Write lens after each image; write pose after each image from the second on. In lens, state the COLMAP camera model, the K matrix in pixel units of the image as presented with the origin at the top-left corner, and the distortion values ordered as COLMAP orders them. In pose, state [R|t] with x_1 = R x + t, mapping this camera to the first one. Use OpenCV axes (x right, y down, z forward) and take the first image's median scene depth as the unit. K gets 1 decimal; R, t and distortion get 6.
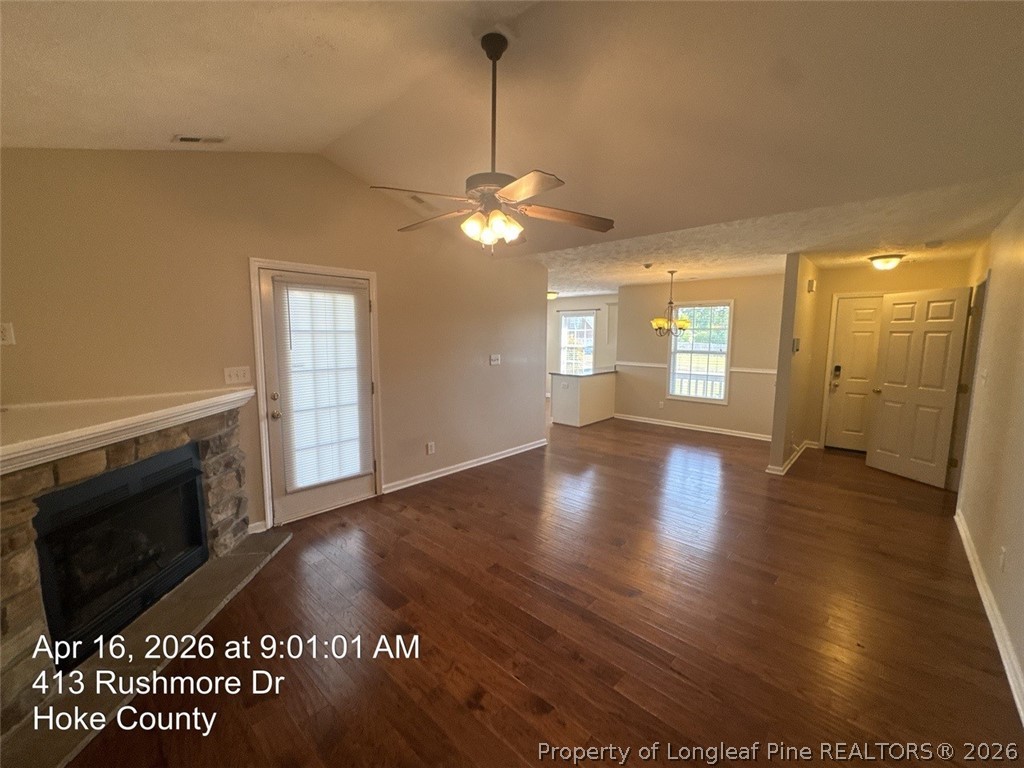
lens RADIAL K [[412.9, 0, 513.5], [0, 412.9, 380.7], [0, 0, 1]] dist [-0.001949, -0.000075]
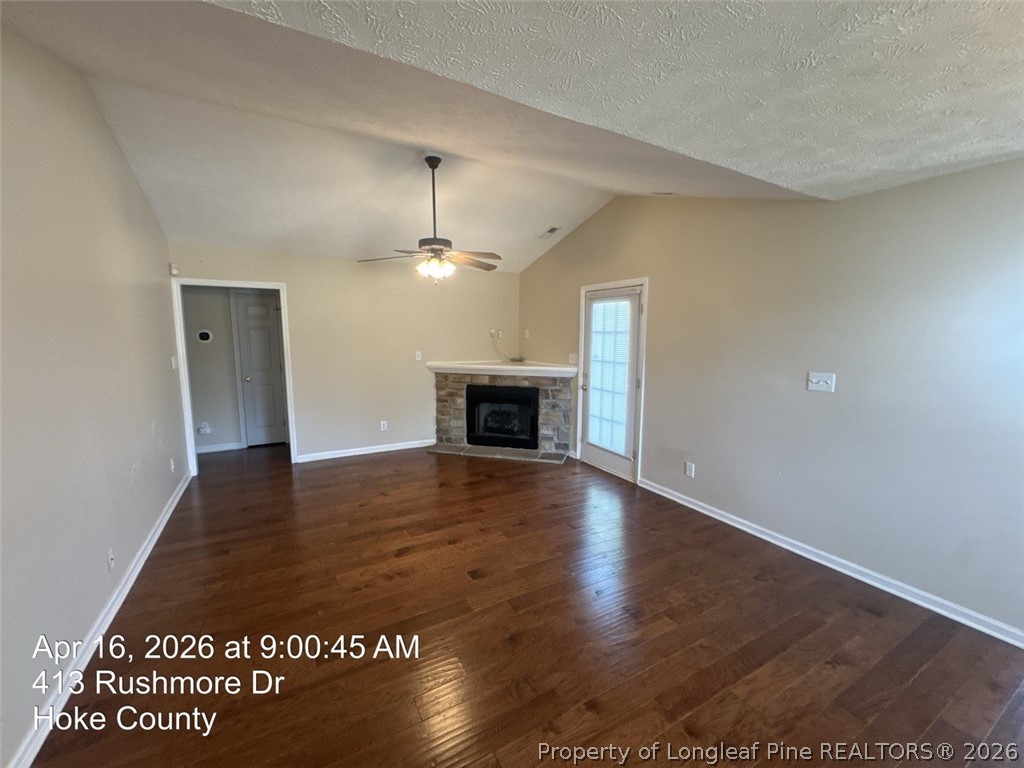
lens RADIAL K [[412.9, 0, 512.5], [0, 412.9, 387.8], [0, 0, 1]] dist [-0.001949, -0.000075]
pose [[-0.289171, 0.116543, -0.950157, 0.898839], [-0.122304, 0.979929, 0.157417, -0.117367], [0.949432, 0.161729, -0.269114, 1.105766]]
